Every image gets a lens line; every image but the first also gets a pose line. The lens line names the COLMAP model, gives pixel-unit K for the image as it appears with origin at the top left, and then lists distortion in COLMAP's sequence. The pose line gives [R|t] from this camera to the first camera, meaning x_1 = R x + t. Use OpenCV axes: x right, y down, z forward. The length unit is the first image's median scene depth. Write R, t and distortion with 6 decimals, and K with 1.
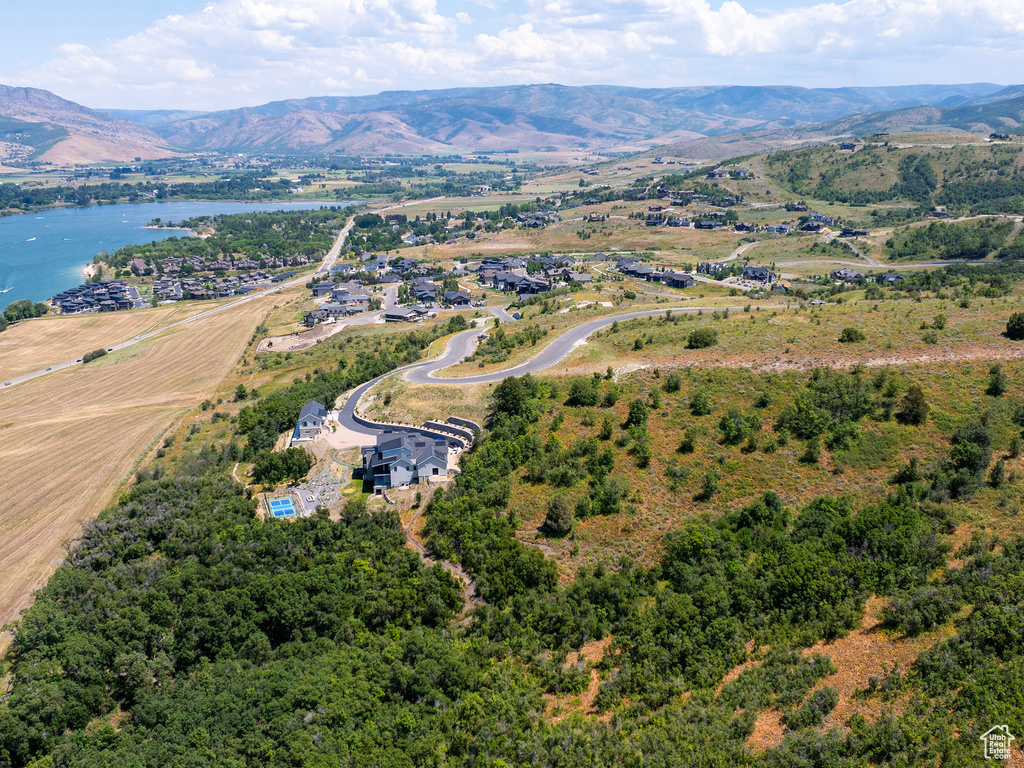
lens RADIAL K [[951.7, 0, 519.4], [0, 951.7, 381.0], [0, 0, 1]] dist [-0.023657, 0.000000]
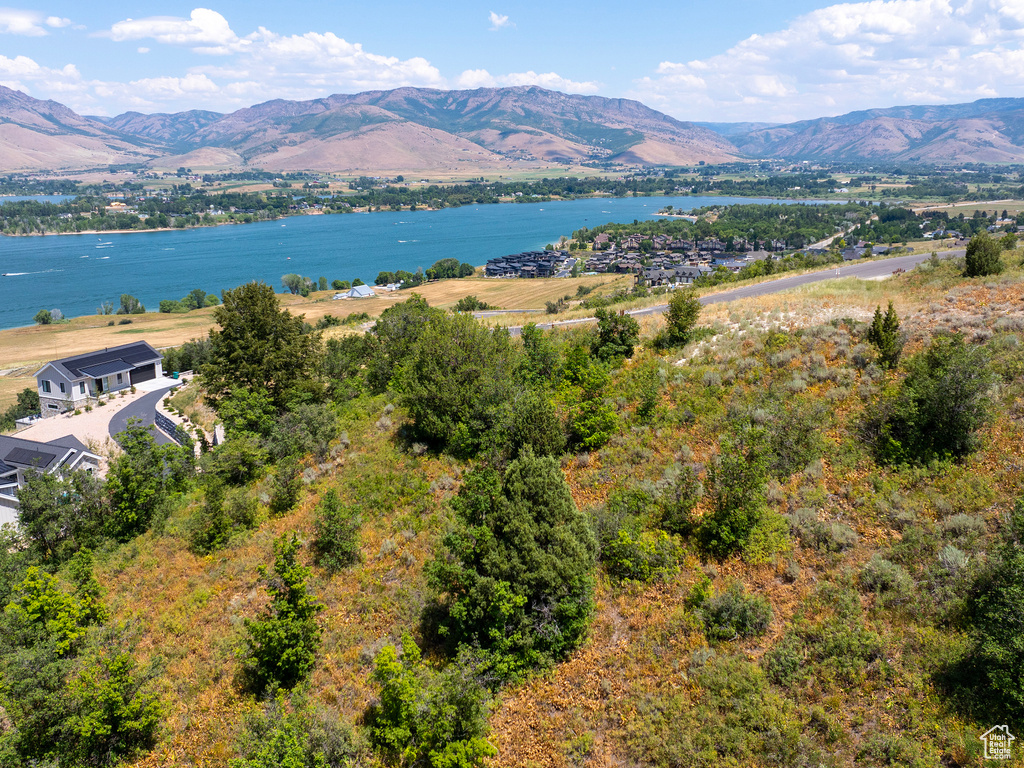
lens RADIAL K [[951.7, 0, 518.9], [0, 951.7, 383.1], [0, 0, 1]] dist [-0.023657, 0.000000]
pose [[0.836644, 0.132024, -0.531598, 0.052950], [-0.138641, 0.989956, 0.027661, 0.001120], [0.529911, 0.050559, 0.846545, 0.240634]]
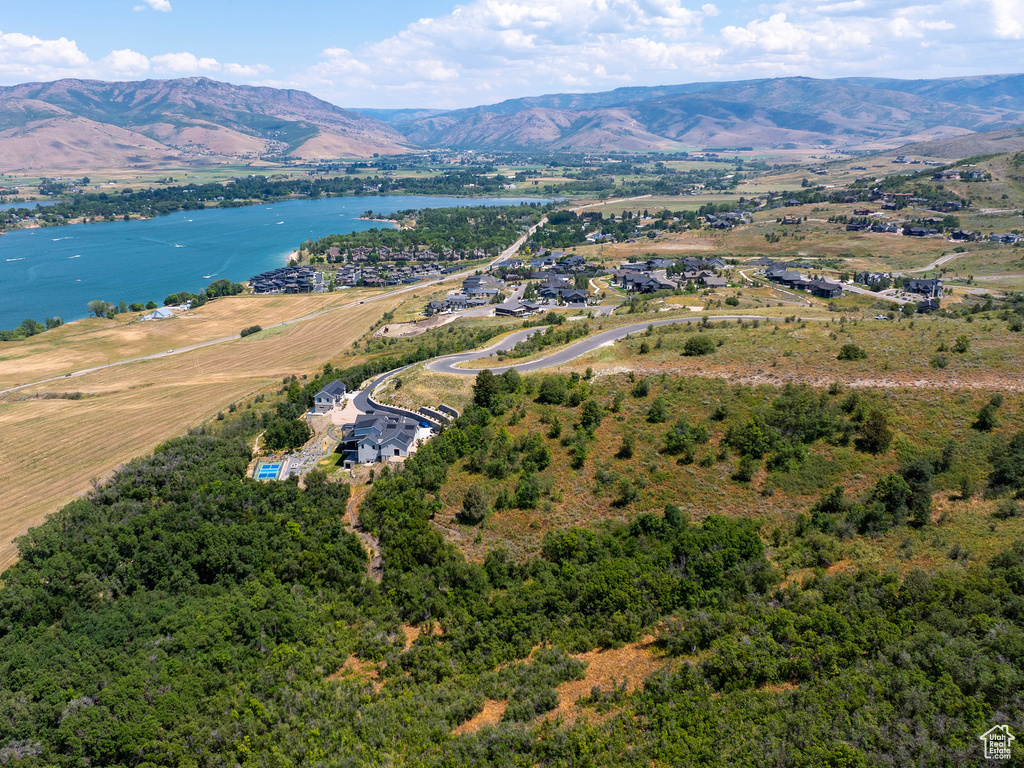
lens RADIAL K [[951.7, 0, 421.4], [0, 951.7, 381.5], [0, 0, 1]] dist [-0.023657, 0.000000]
pose [[0.943628, 0.078077, -0.321669, 0.074788], [-0.076897, 0.996904, 0.016393, -0.000986], [0.321953, 0.009266, 0.946710, 0.000289]]
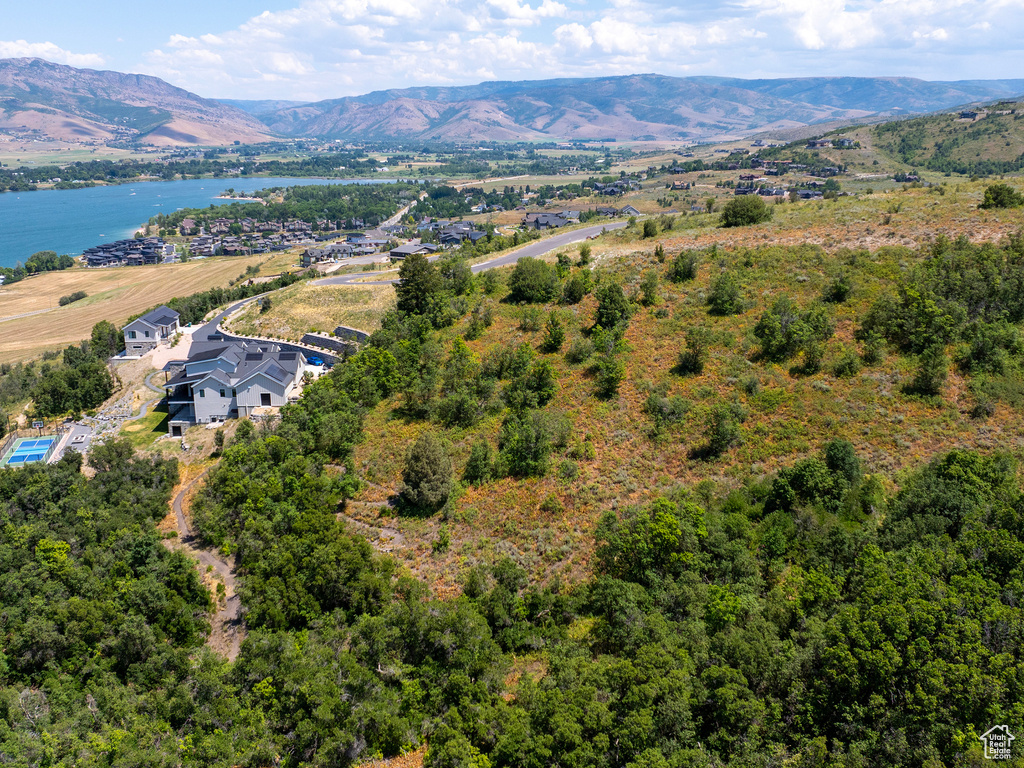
lens RADIAL K [[951.7, 0, 519.3], [0, 951.7, 380.7], [0, 0, 1]] dist [-0.023657, 0.000000]
pose [[0.994629, 0.032942, -0.098120, 0.034483], [-0.032404, 0.999450, 0.007073, 0.020272], [0.098299, -0.003856, 0.995149, 0.116714]]
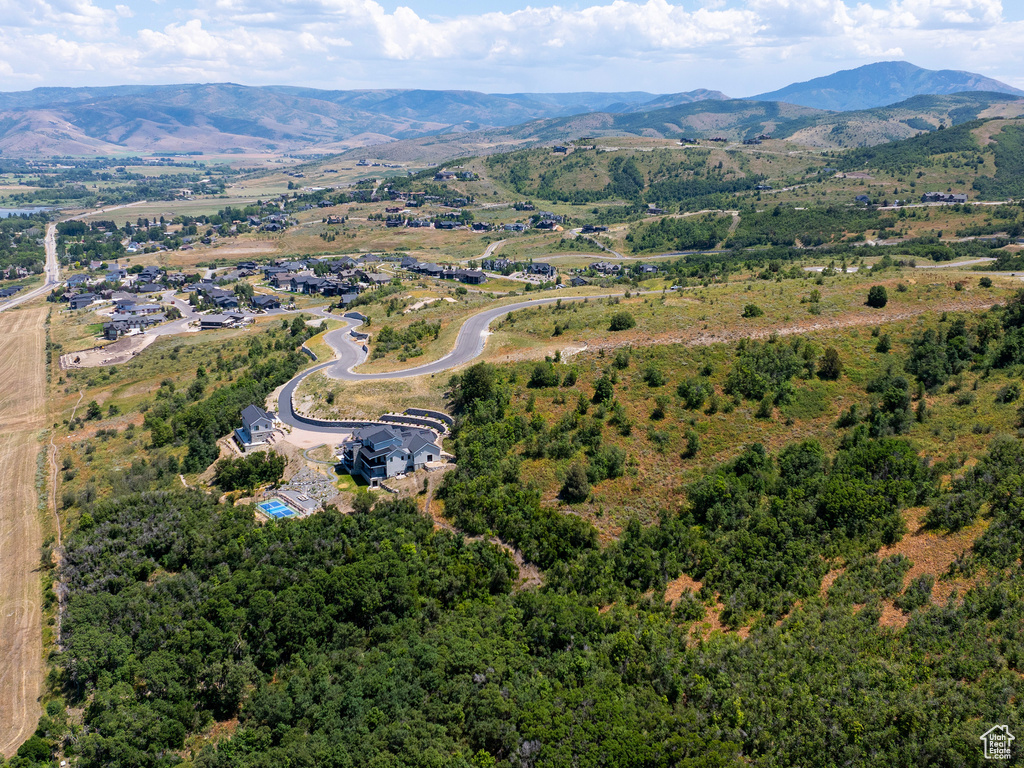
lens RADIAL K [[951.7, 0, 519.8], [0, 951.7, 383.9], [0, 0, 1]] dist [-0.023657, 0.000000]
pose [[0.948068, -0.069486, 0.310384, -0.085511], [0.069340, 0.997527, 0.011520, 0.002403], [-0.310417, 0.010600, 0.950541, -0.006460]]
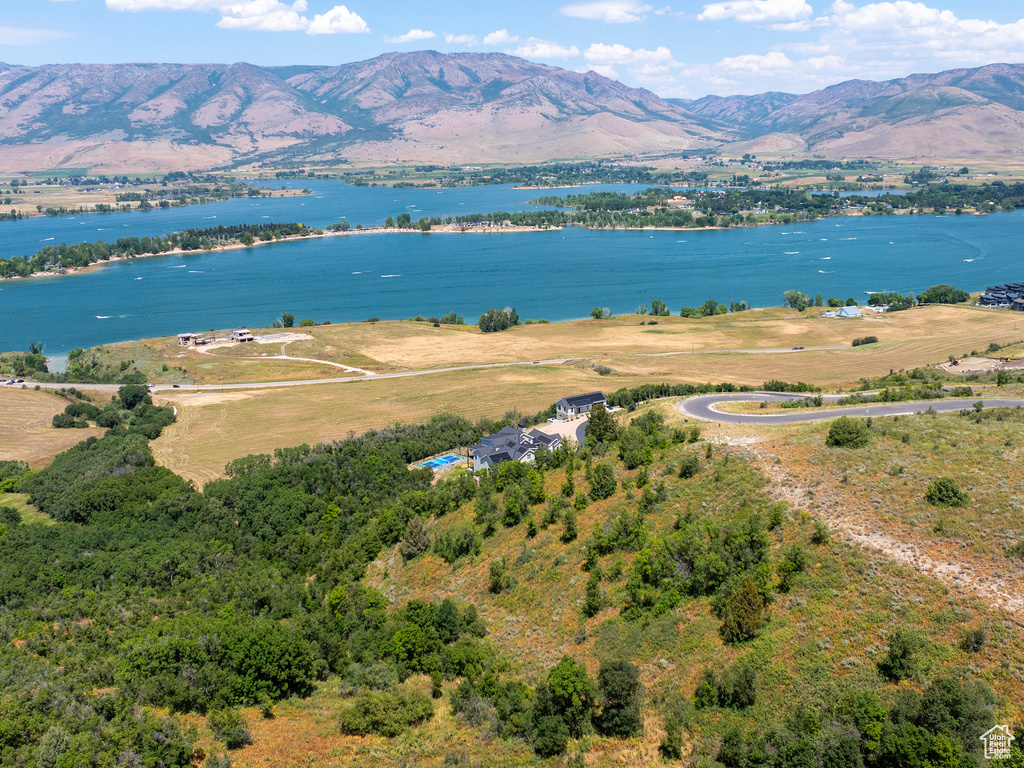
lens RADIAL K [[951.7, 0, 518.9], [0, 951.7, 381.4], [0, 0, 1]] dist [-0.023657, 0.000000]
pose [[0.408620, 0.228912, -0.883532, 0.208844], [-0.215710, 0.964834, 0.150214, -0.040284], [0.886847, 0.129206, 0.443630, 0.158809]]
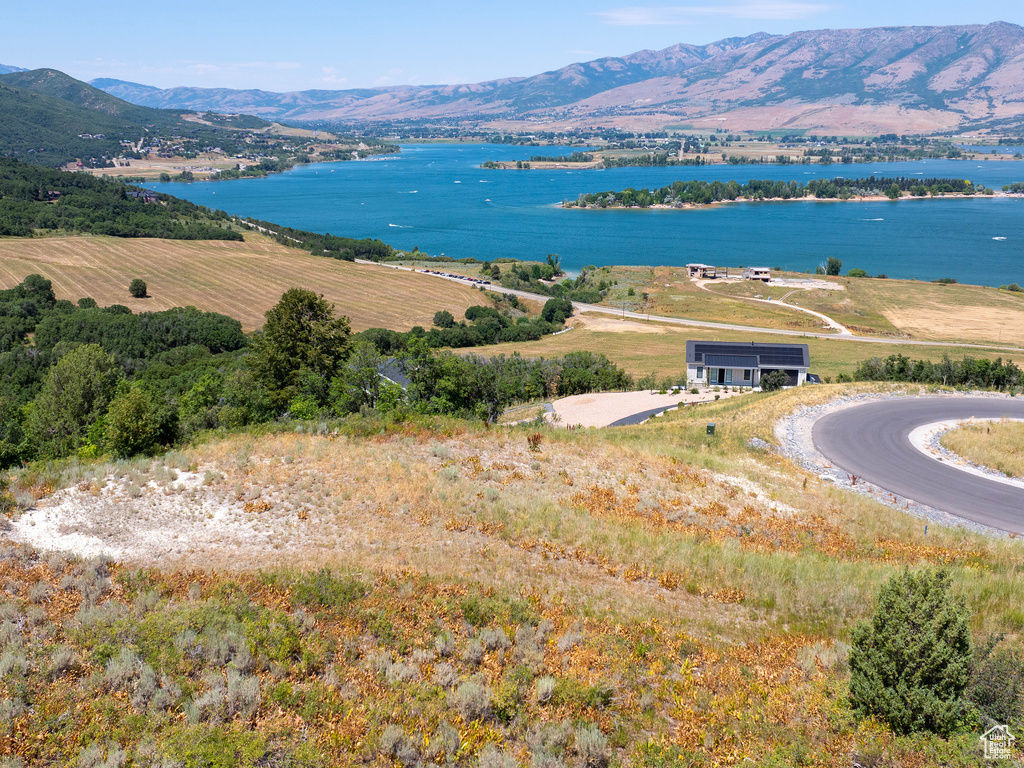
lens RADIAL K [[951.7, 0, 518.4], [0, 951.7, 381.2], [0, 0, 1]] dist [-0.023657, 0.000000]
pose [[-0.304771, 0.264339, -0.915008, 0.062706], [-0.229565, 0.912000, 0.339934, -0.024414], [0.924345, 0.313656, -0.217268, 0.324972]]
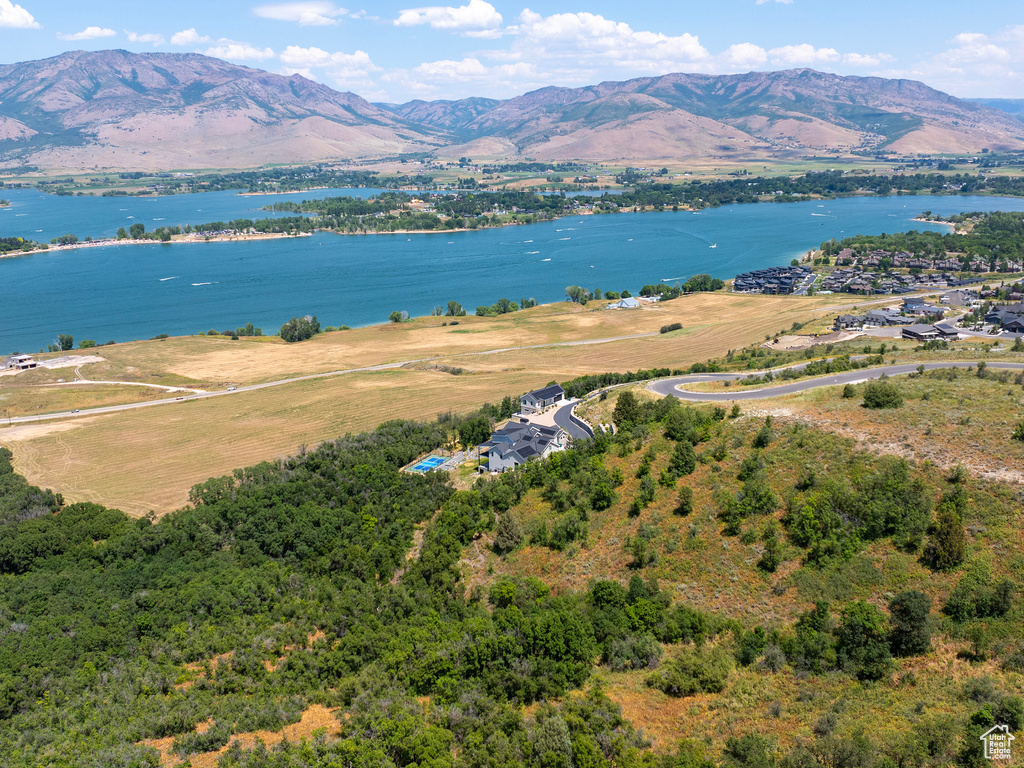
lens RADIAL K [[951.7, 0, 518.4], [0, 951.7, 381.3], [0, 0, 1]] dist [-0.023657, 0.000000]
pose [[0.660299, 0.185898, -0.727631, 0.172496], [-0.178394, 0.979973, 0.088481, -0.022635], [0.729508, 0.071381, 0.680238, 0.084049]]
